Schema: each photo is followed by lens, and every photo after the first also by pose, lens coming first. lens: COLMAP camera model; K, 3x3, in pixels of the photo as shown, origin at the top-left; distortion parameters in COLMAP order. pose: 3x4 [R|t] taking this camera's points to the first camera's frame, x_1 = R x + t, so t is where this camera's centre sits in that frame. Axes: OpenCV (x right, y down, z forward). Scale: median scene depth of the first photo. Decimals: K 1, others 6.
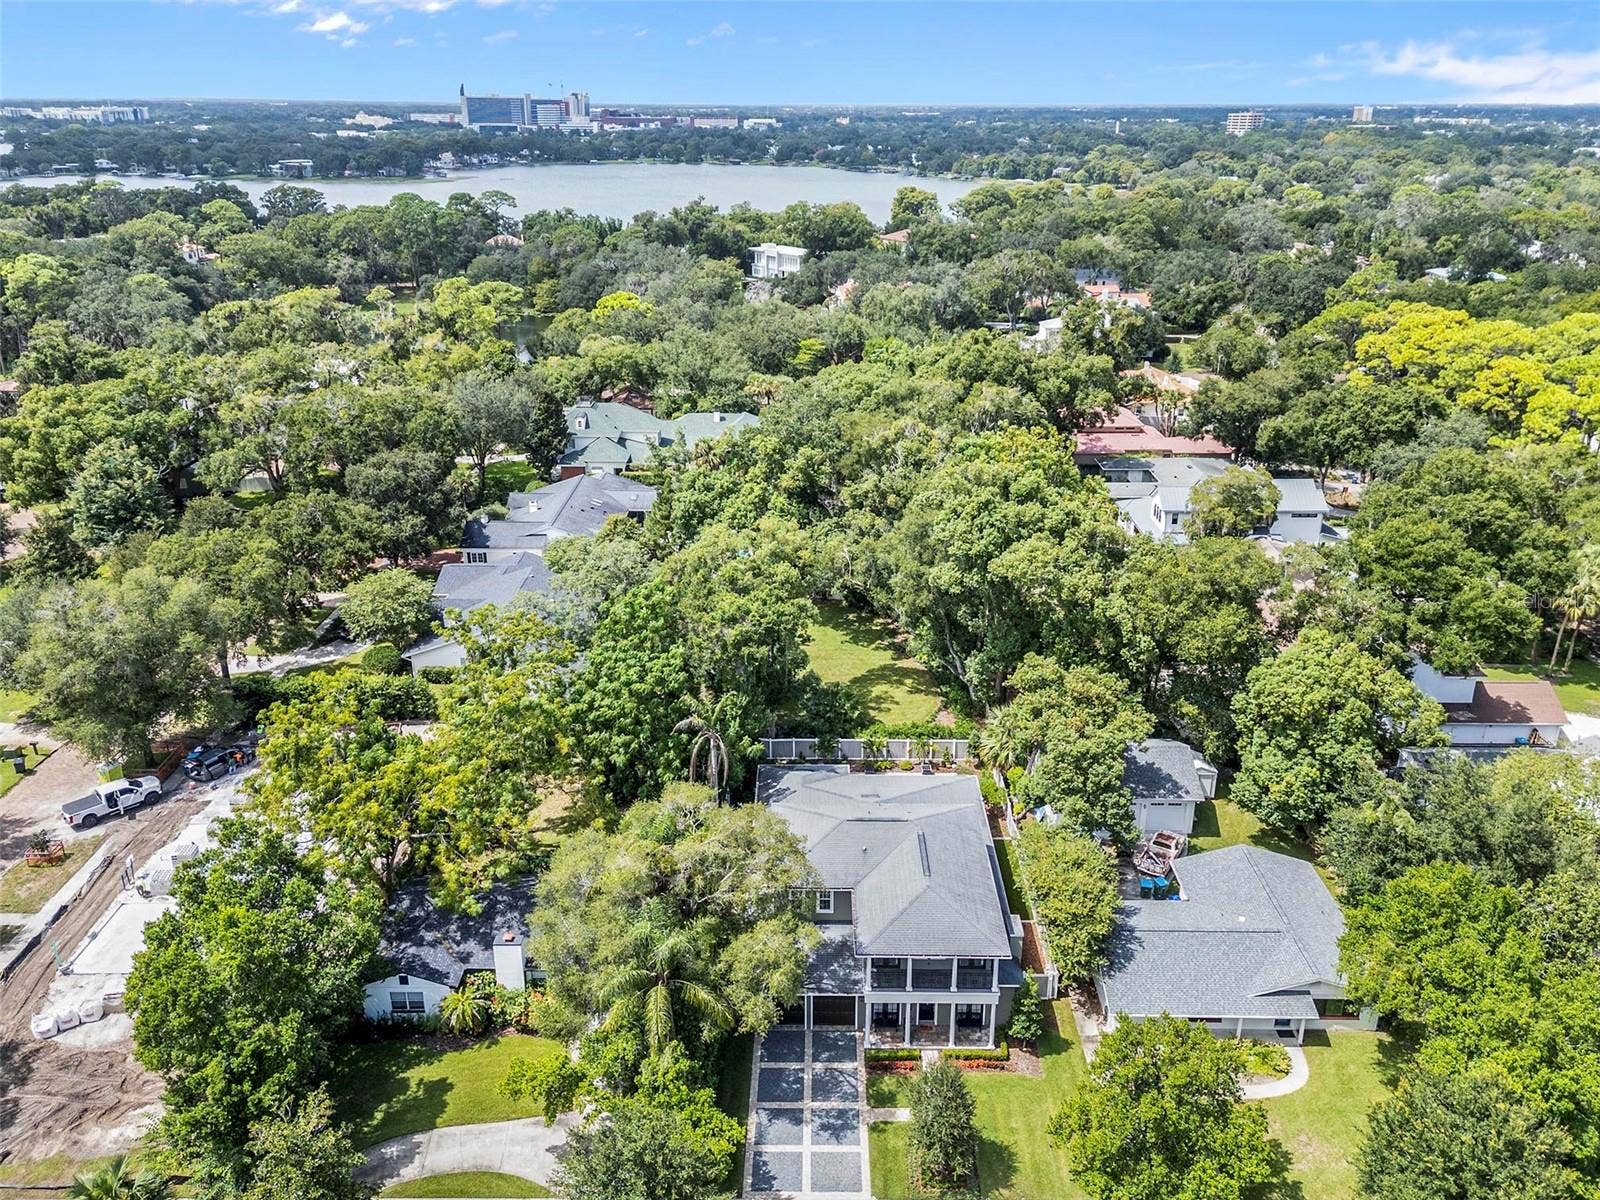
lens RADIAL K [[1255.1, 0, 801.0], [0, 1255.1, 529.8], [0, 0, 1]] dist [0.023704, -0.003416]
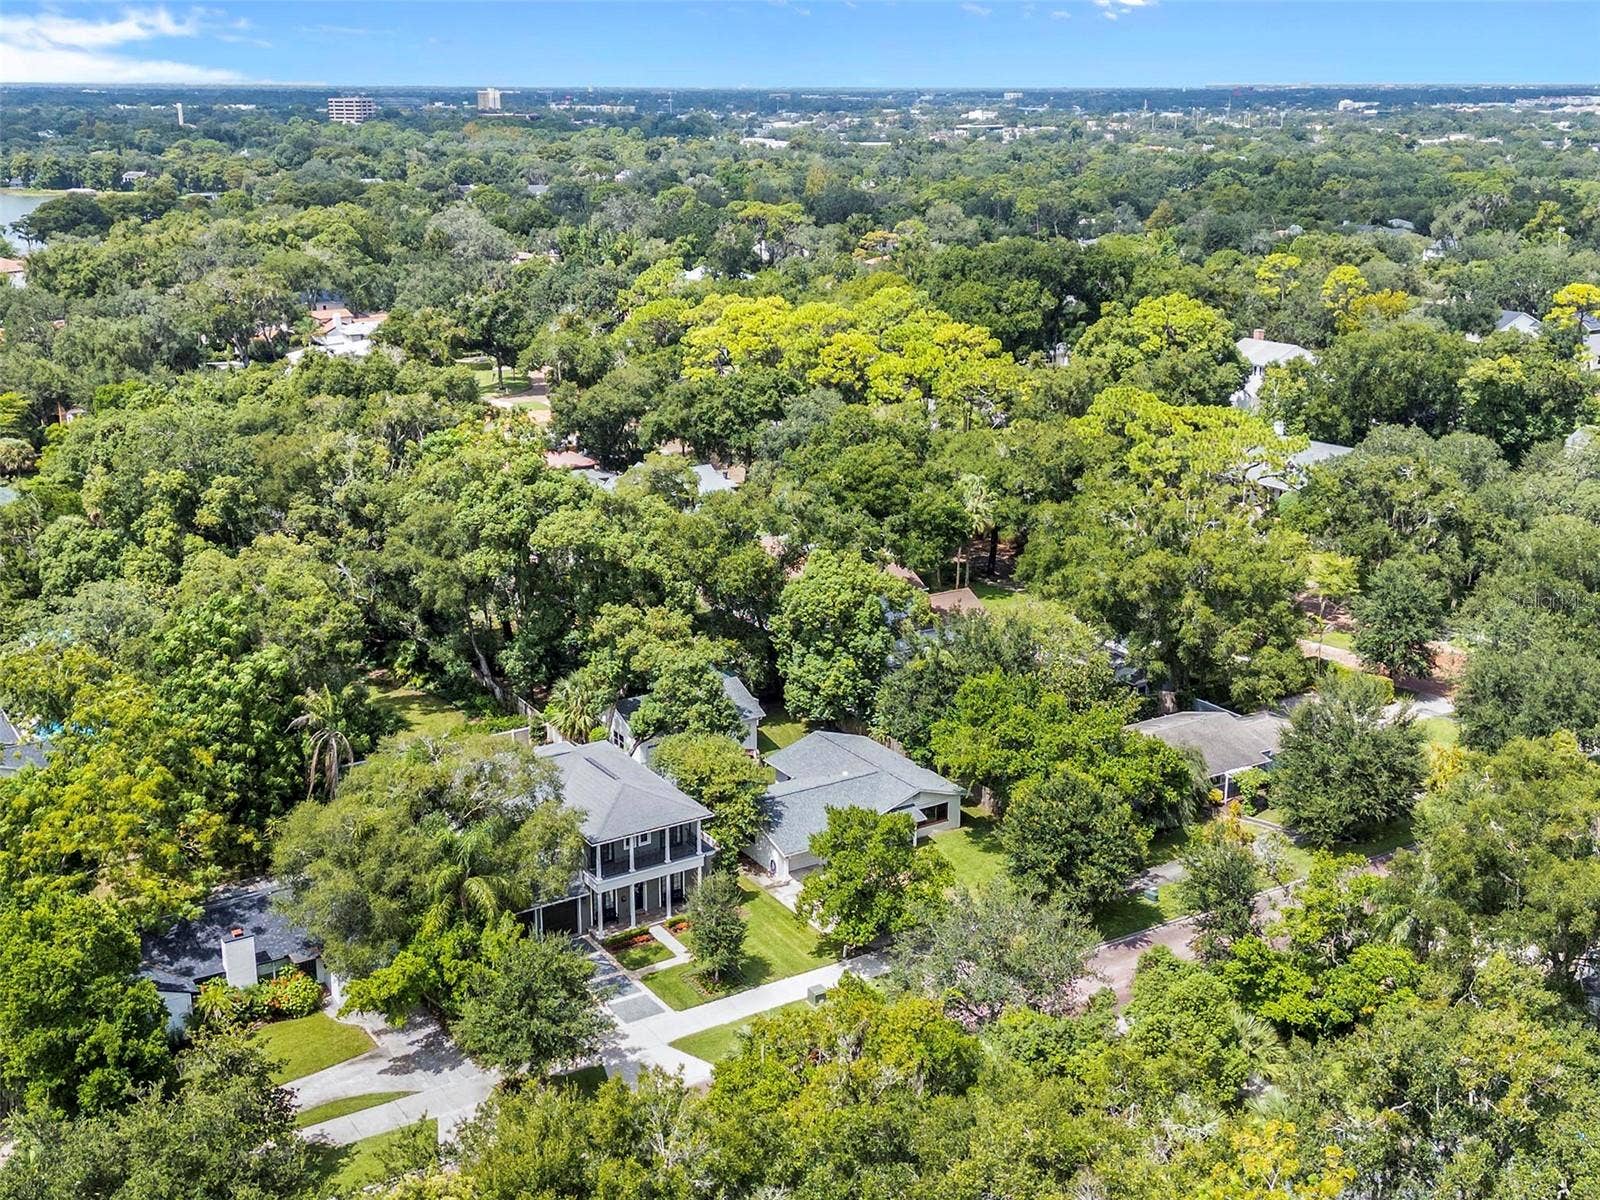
lens RADIAL K [[1777.0, 0, 800.0], [0, 1777.0, 600.0], [0, 0, 1]] dist [0.113143, -0.018736]
pose [[0.837461, -0.151155, 0.525177, -0.320889], [0.175745, 0.984431, 0.003087, 0.082170], [-0.517468, 0.089712, 0.850987, -0.243459]]
